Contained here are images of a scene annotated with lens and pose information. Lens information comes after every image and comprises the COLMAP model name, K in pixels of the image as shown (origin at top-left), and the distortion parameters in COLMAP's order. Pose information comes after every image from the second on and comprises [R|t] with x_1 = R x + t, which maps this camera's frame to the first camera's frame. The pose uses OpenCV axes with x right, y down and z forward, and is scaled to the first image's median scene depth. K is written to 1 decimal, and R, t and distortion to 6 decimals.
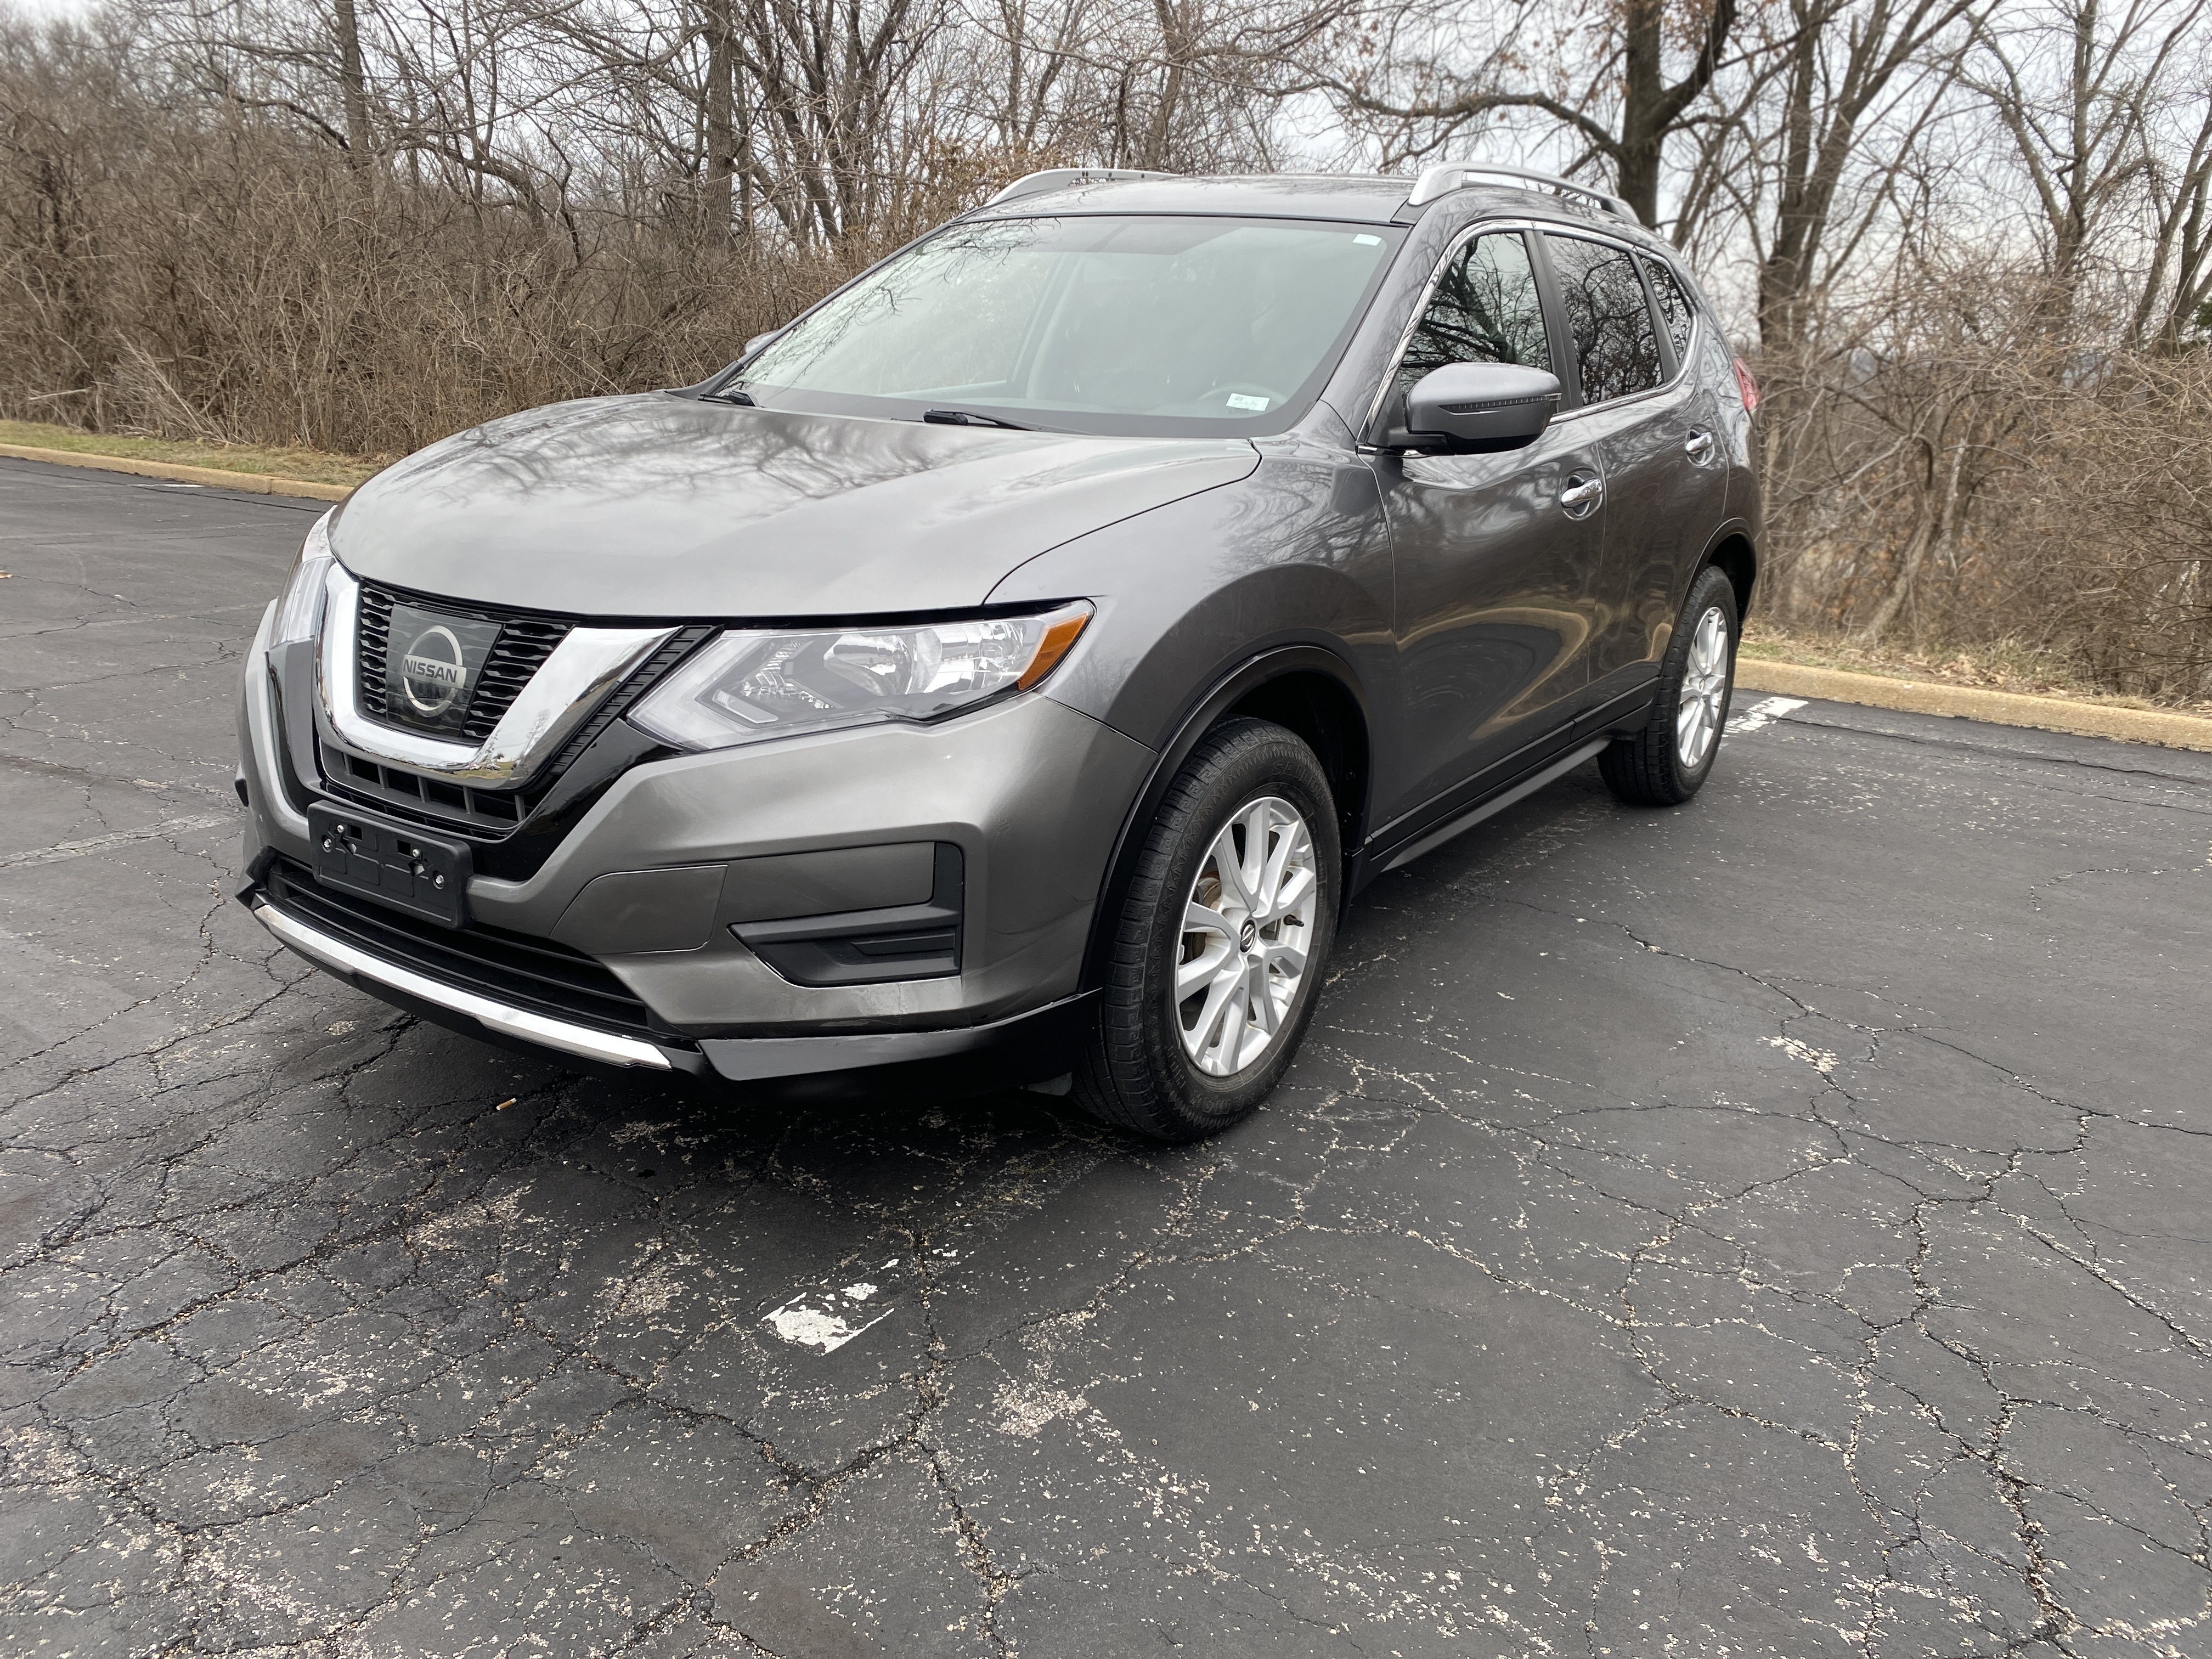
lens RADIAL K [[1700.5, 0, 1104.9], [0, 1700.5, 841.5], [0, 0, 1]] dist [0.025055, -0.018708]
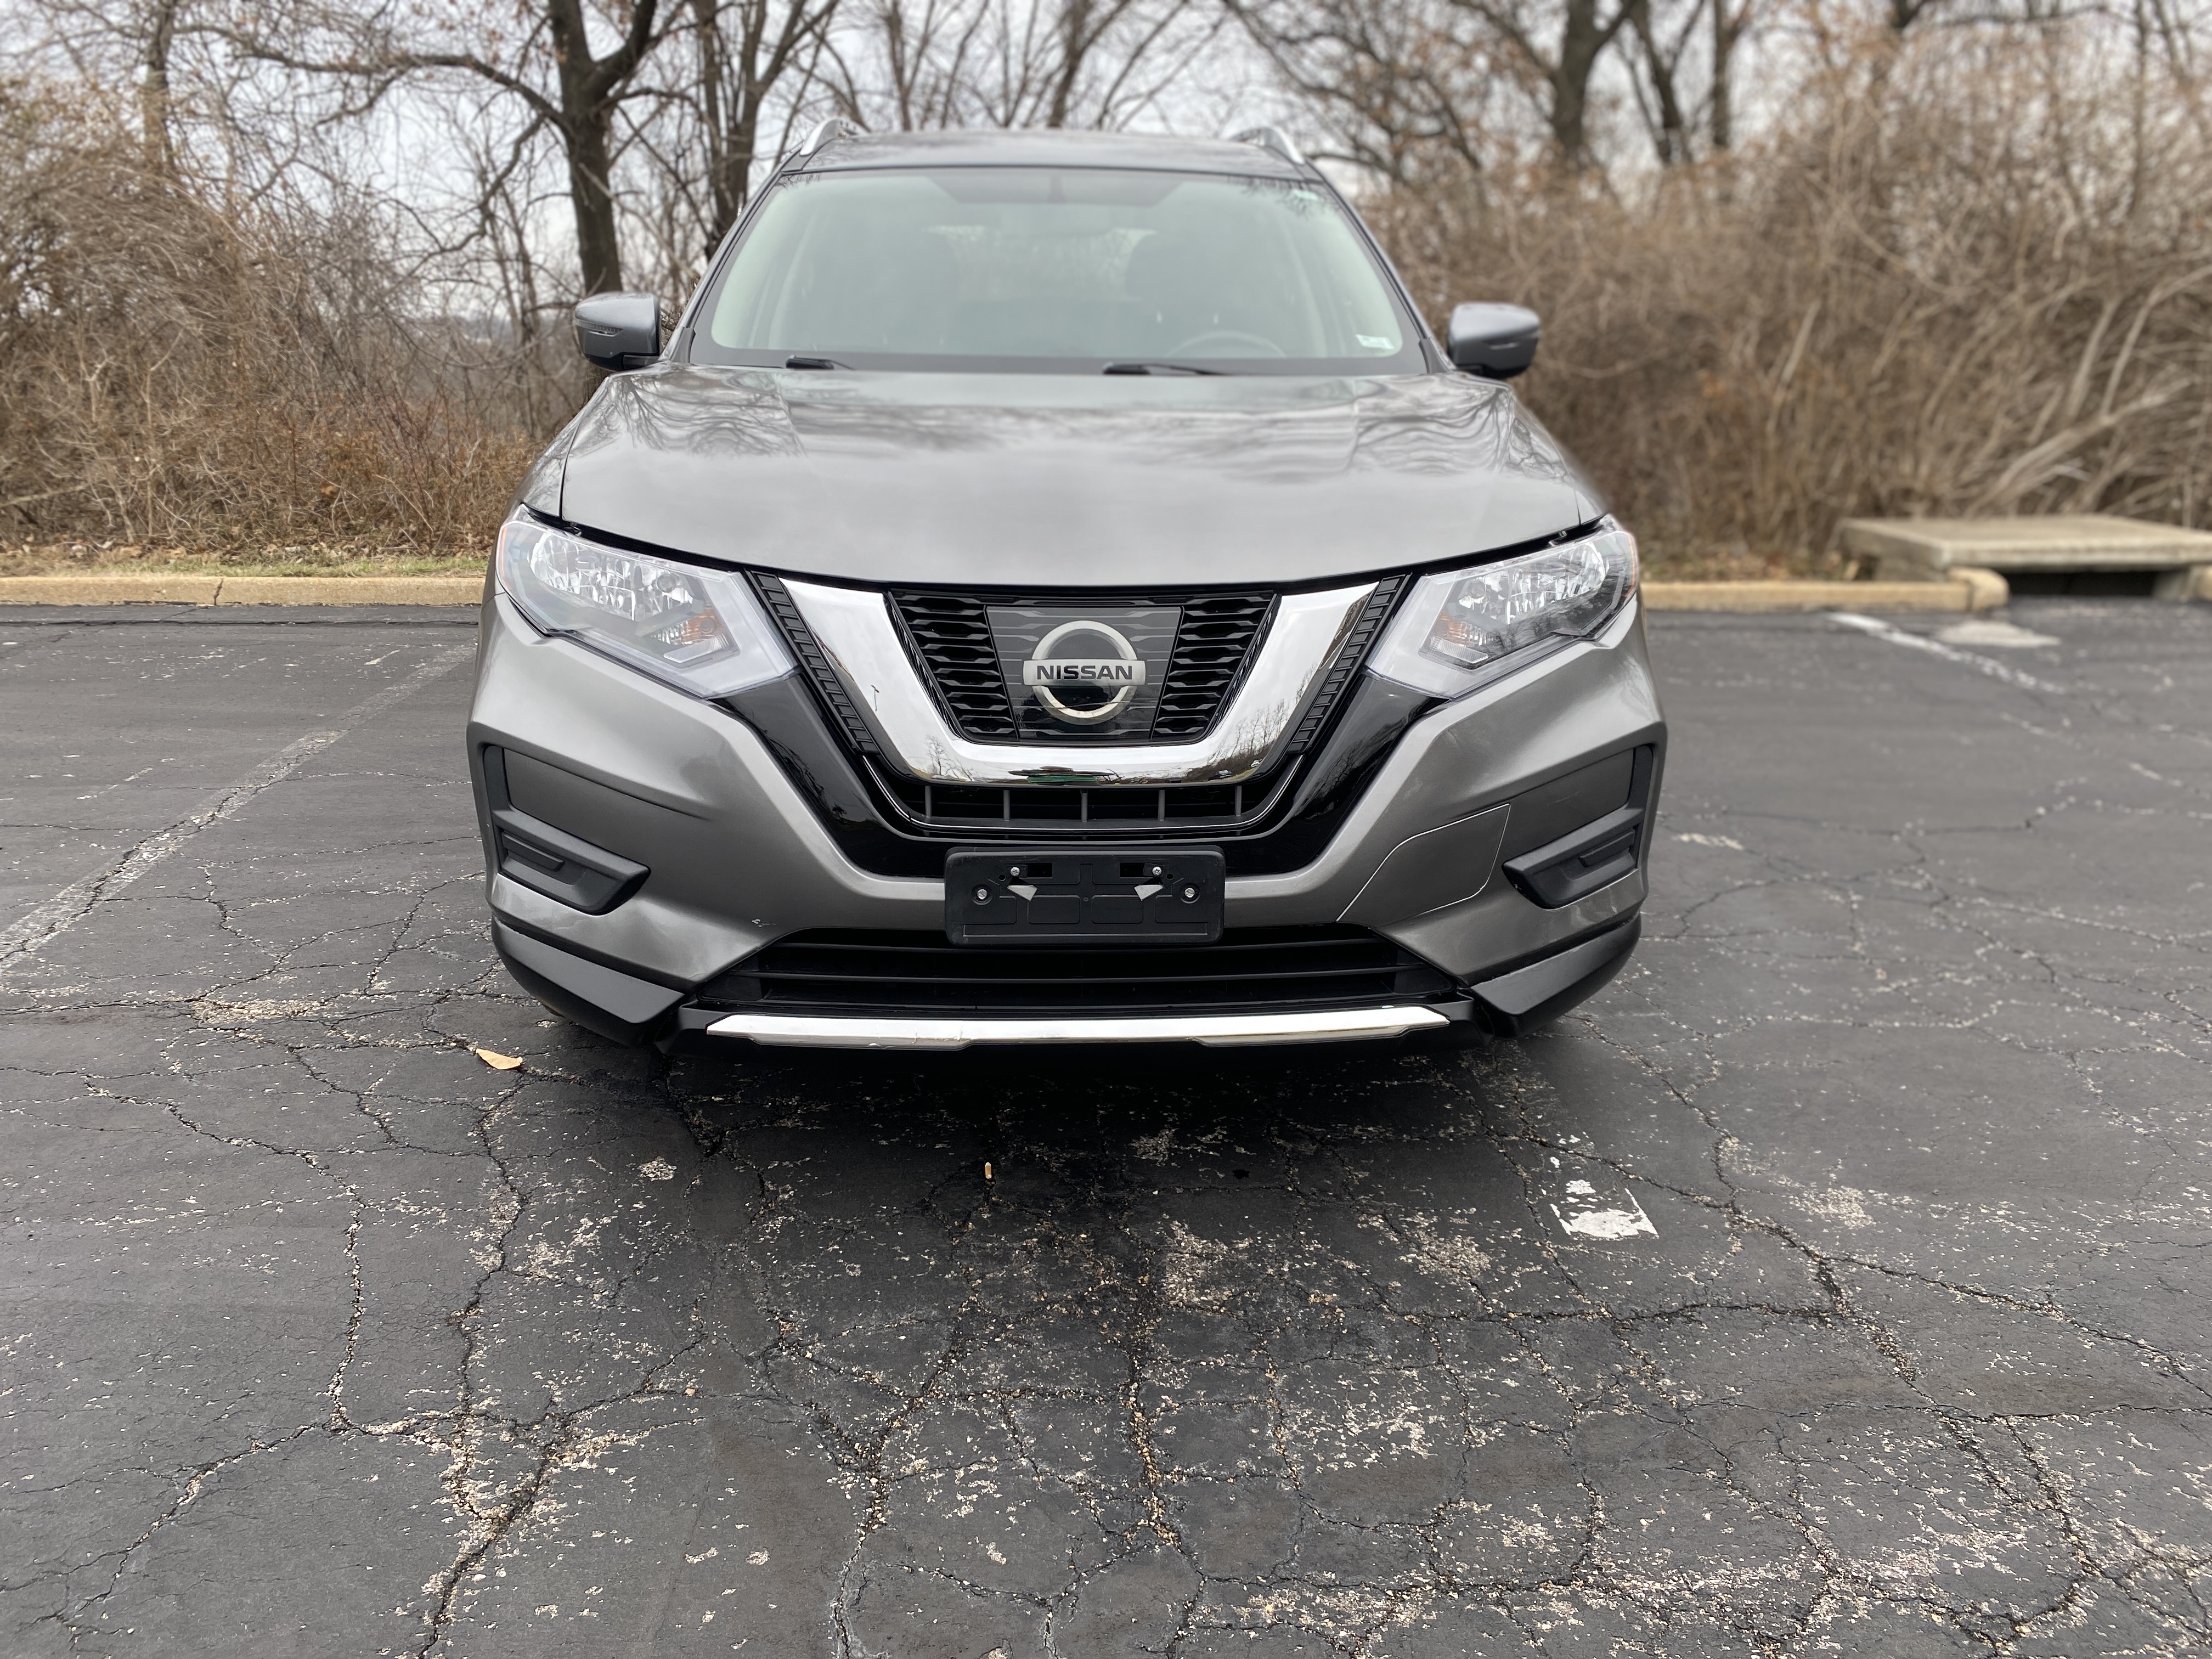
lens RADIAL K [[1700.5, 0, 1105.3], [0, 1700.5, 819.4], [0, 0, 1]] dist [0.025055, -0.018708]
pose [[0.798992, -0.198786, 0.567535, -0.931760], [0.197062, 0.978220, 0.065205, -0.084104], [-0.568136, 0.059741, 0.820763, 0.288810]]
